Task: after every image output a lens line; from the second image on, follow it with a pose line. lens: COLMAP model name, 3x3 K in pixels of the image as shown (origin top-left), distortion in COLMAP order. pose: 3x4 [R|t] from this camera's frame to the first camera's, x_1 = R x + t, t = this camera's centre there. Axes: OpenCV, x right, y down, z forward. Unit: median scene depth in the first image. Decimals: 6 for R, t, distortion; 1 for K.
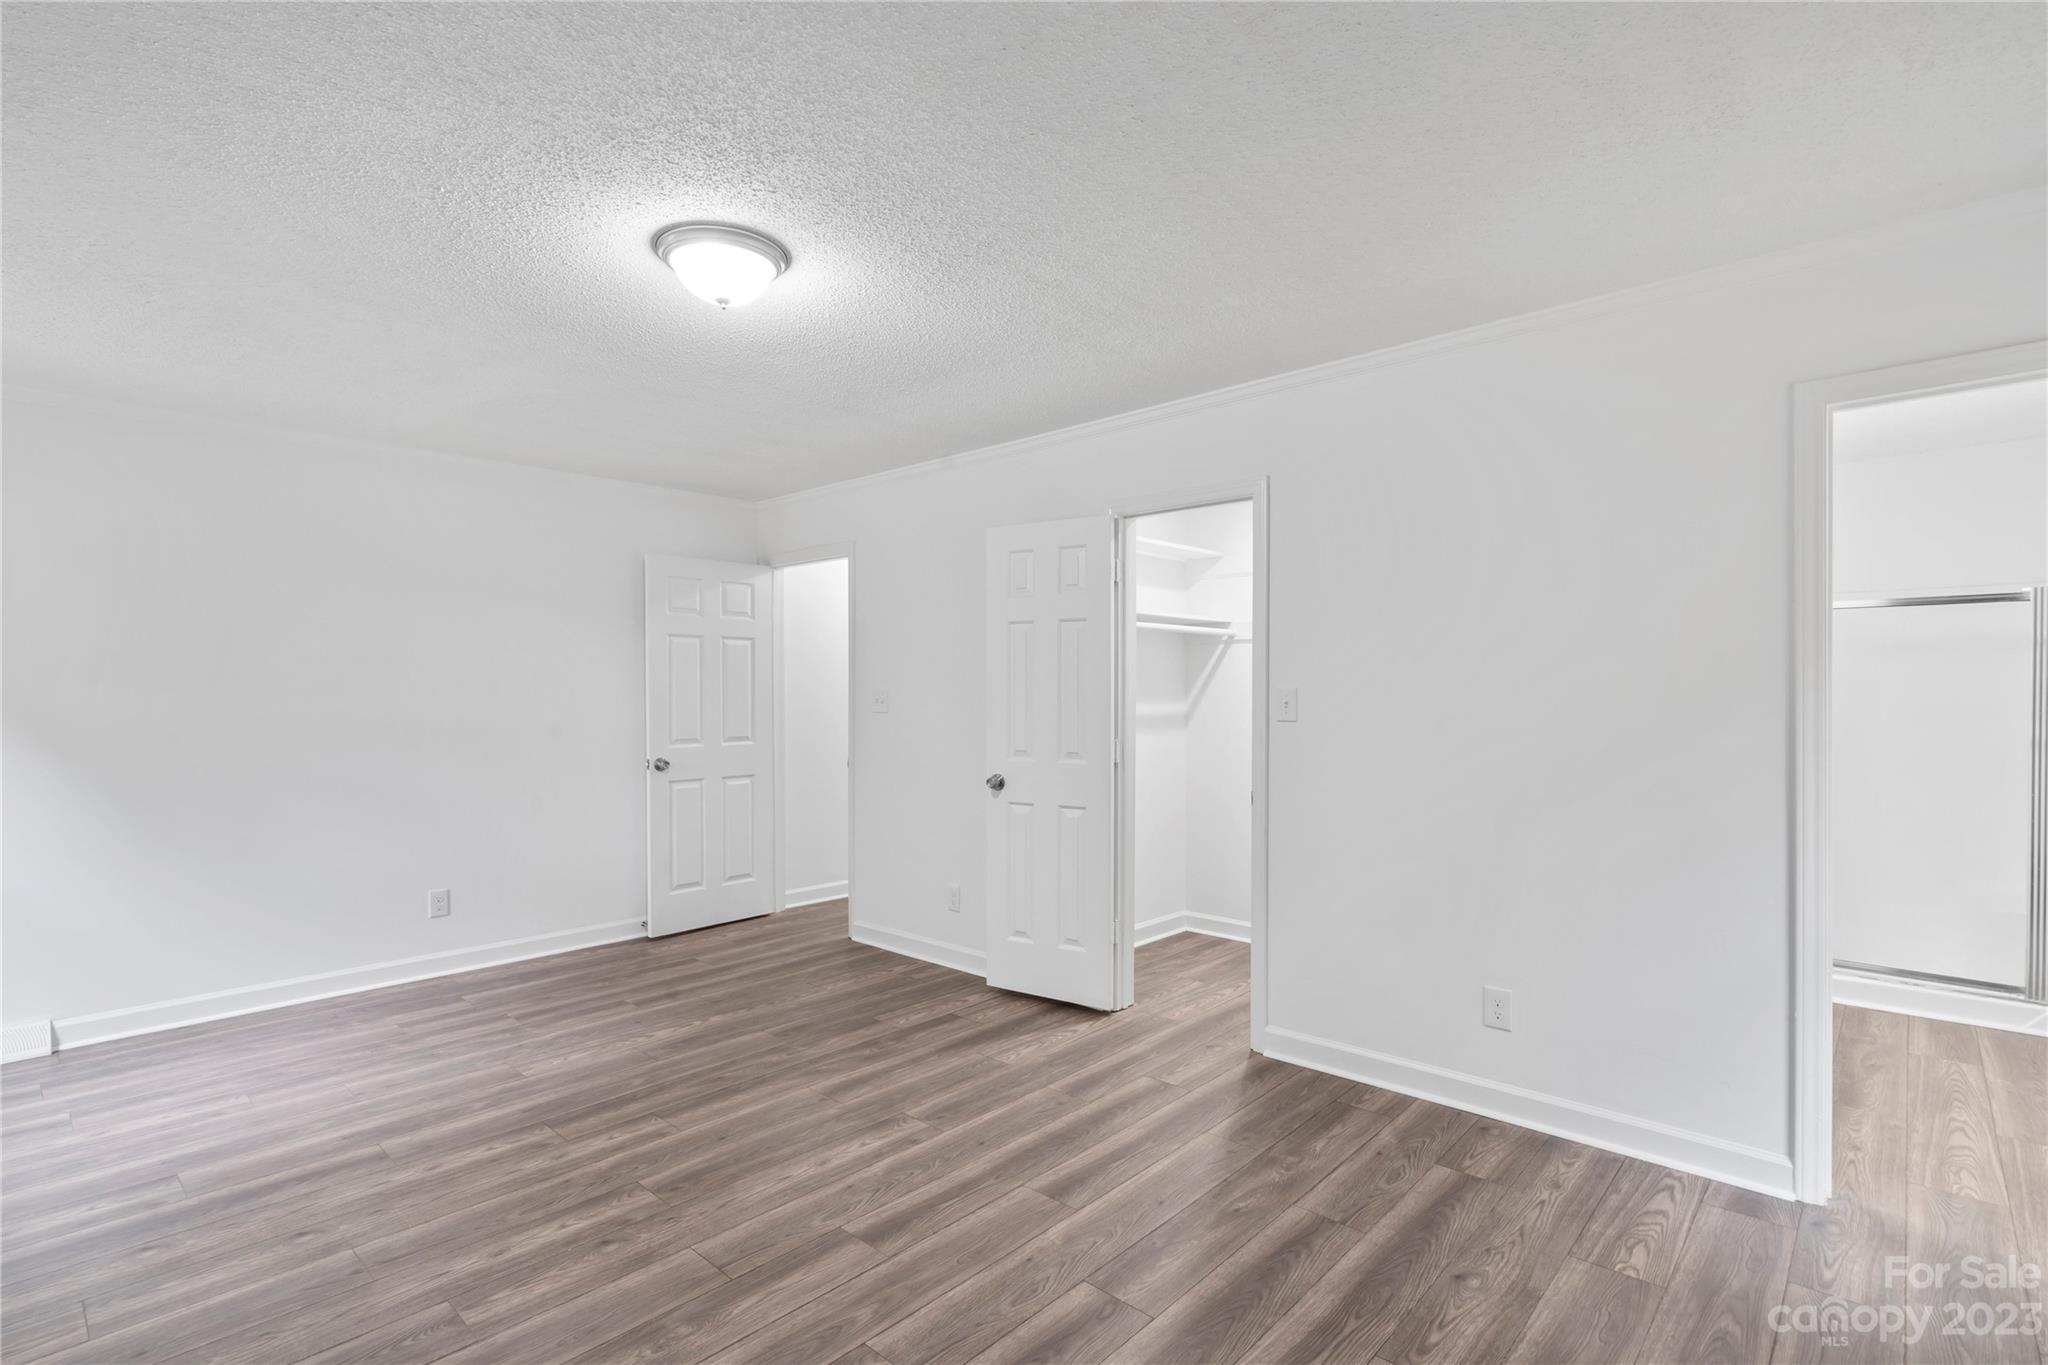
lens RADIAL K [[964.6, 0, 1009.2], [0, 964.6, 691.1], [0, 0, 1]] dist [0.001896, 0.000451]
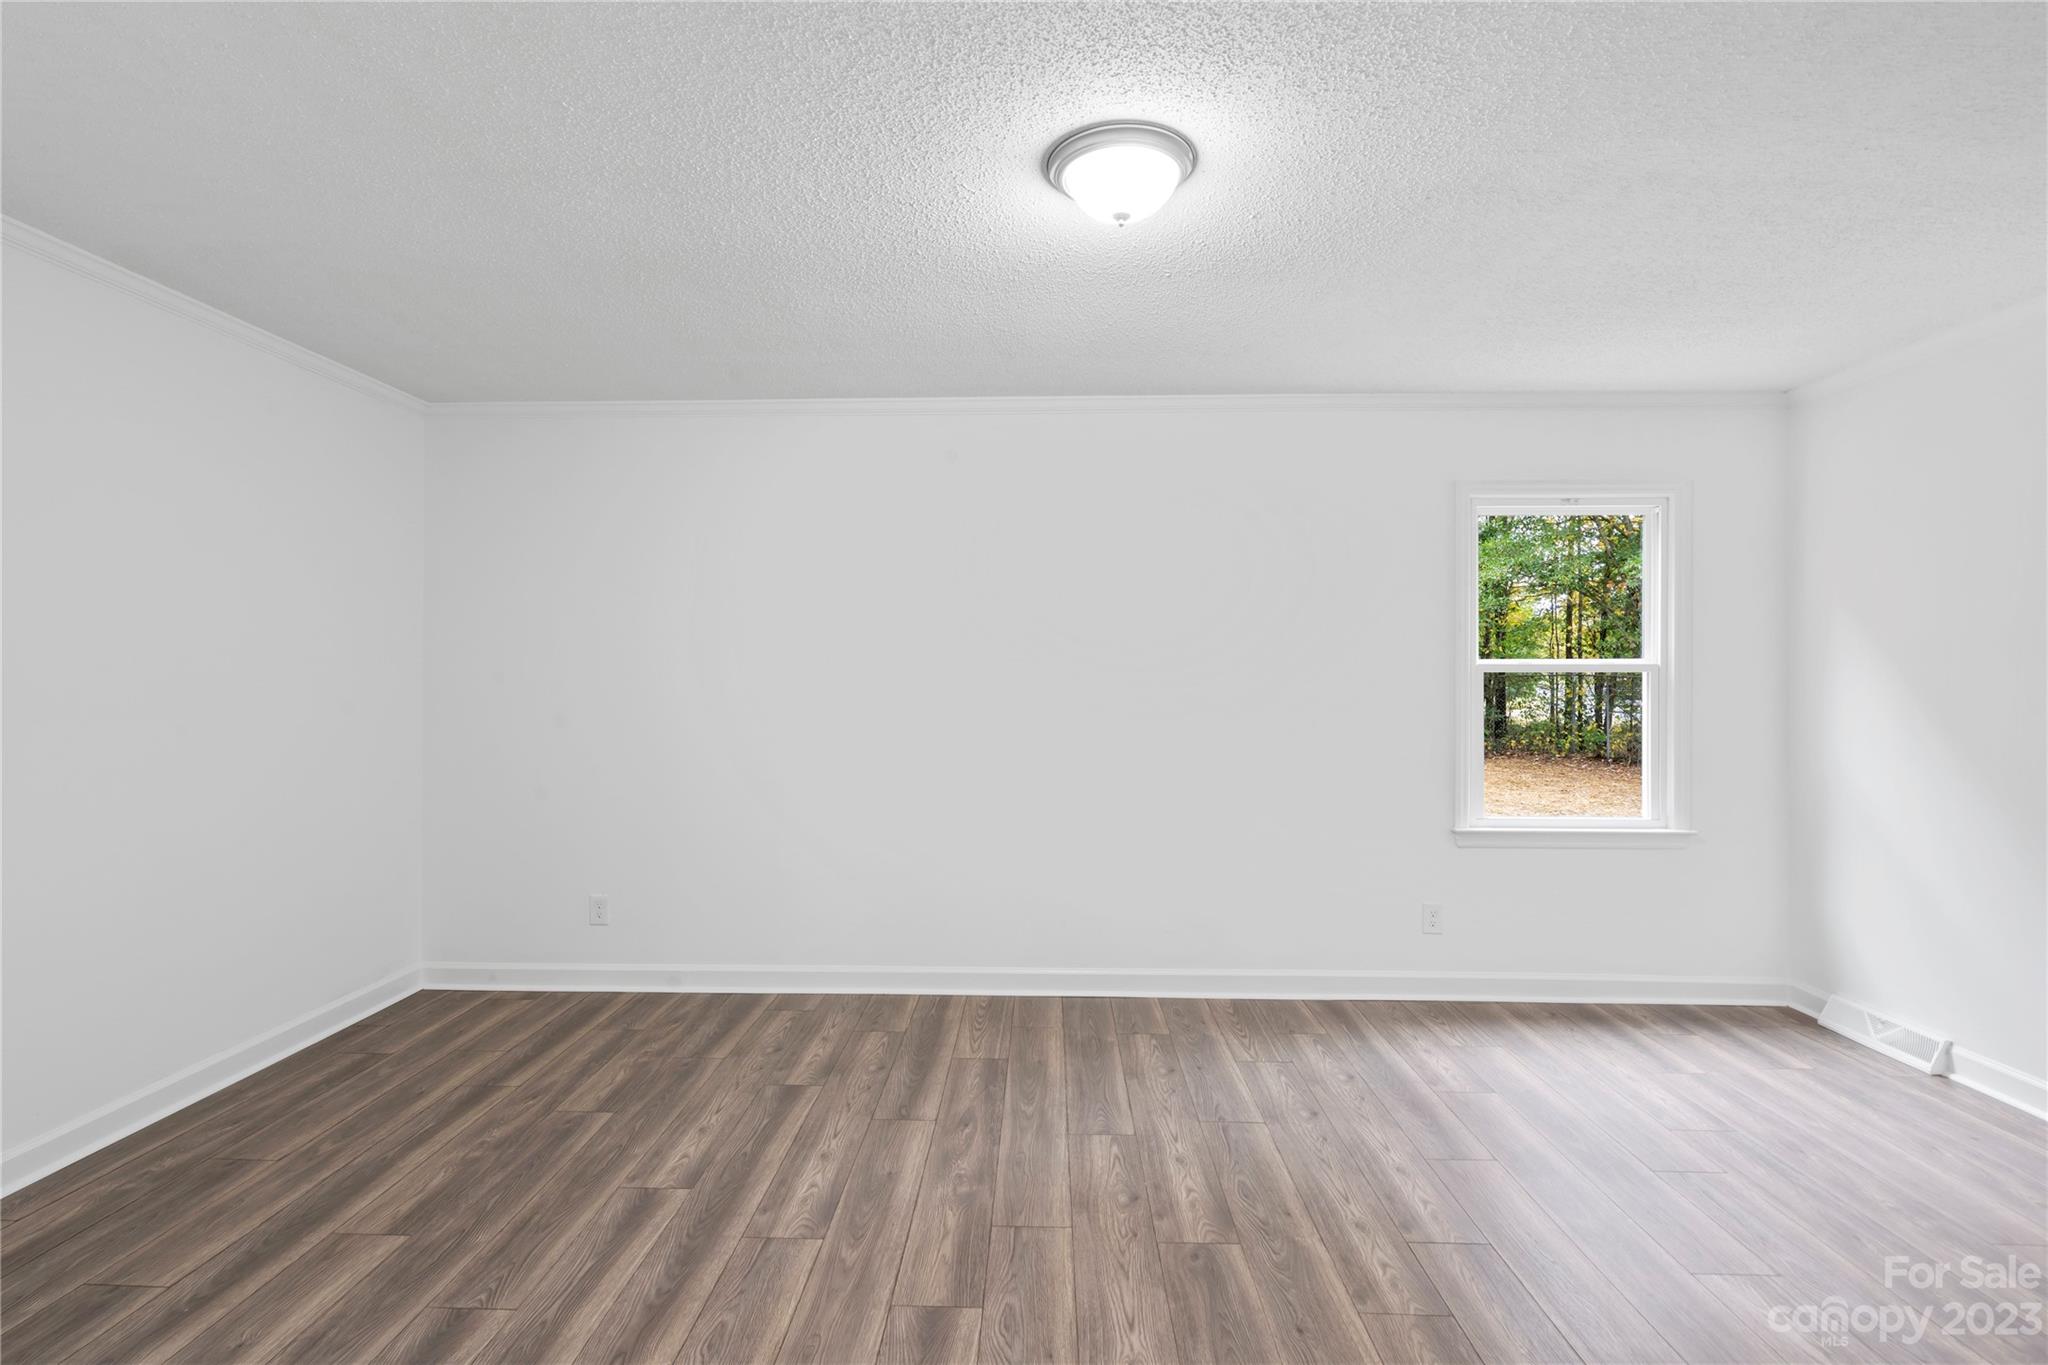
lens RADIAL K [[958.8, 0, 1013.4], [0, 958.8, 679.6], [0, 0, 1]] dist [-0.001635, 0.001189]
pose [[-0.752875, 0.001243, -0.658162, 0.318327], [0.002553, 0.999996, -0.001032, 0.010194], [0.658158, -0.002457, -0.752876, 1.492541]]
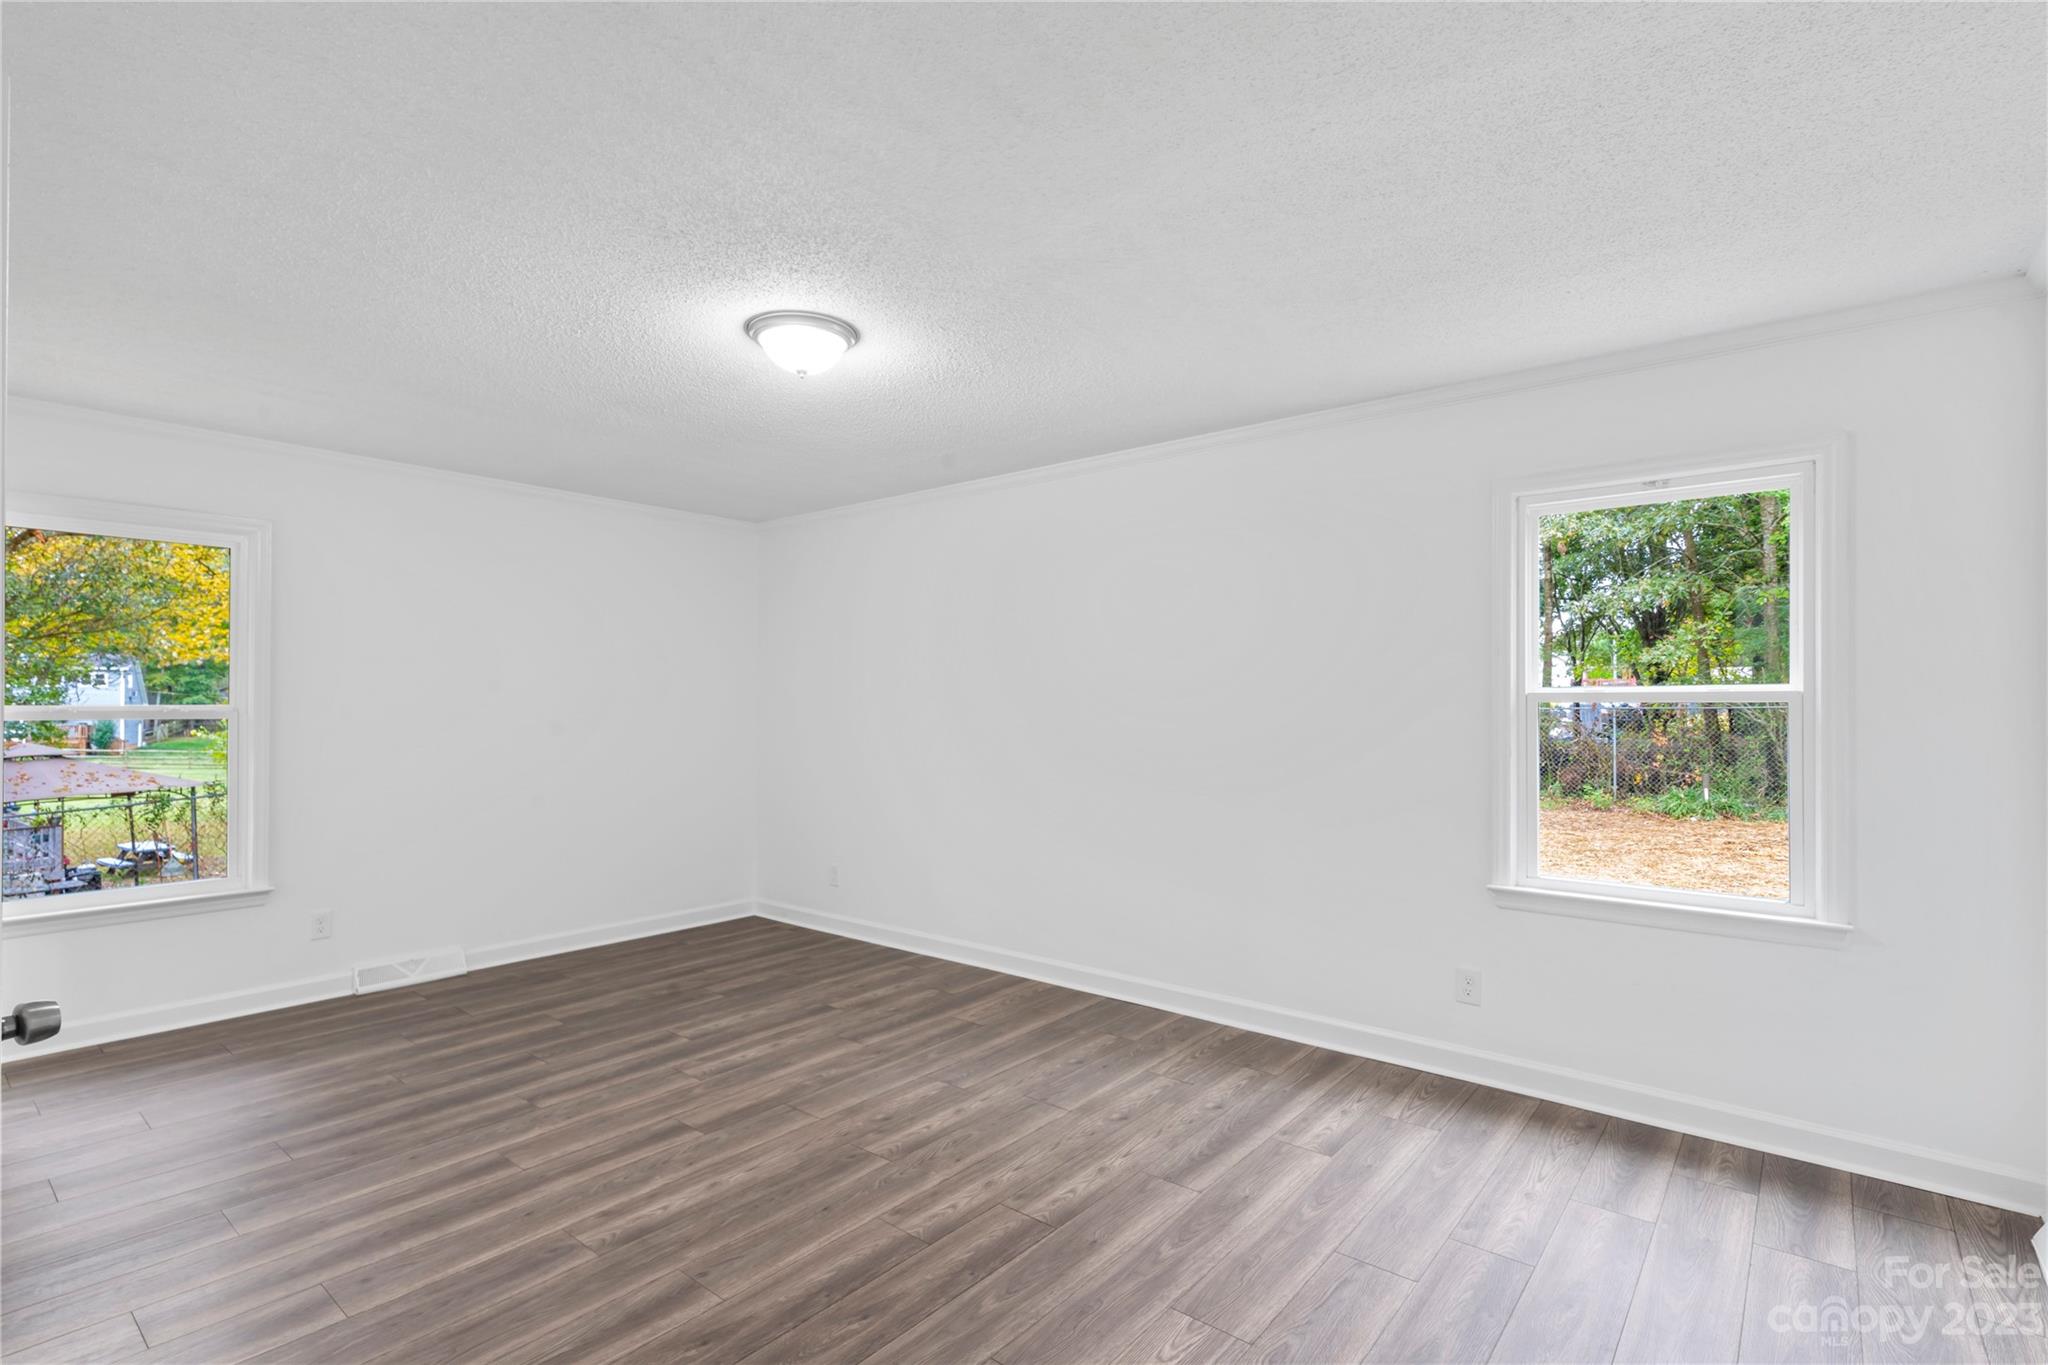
lens RADIAL K [[964.6, 0, 1009.2], [0, 964.6, 691.1], [0, 0, 1]] dist [0.001896, 0.000451]
pose [[-0.998426, 0.000786, -0.056082, -0.451771], [0.001801, 0.999835, -0.018061, 0.006086], [0.056059, -0.018134, -0.998263, 2.066010]]
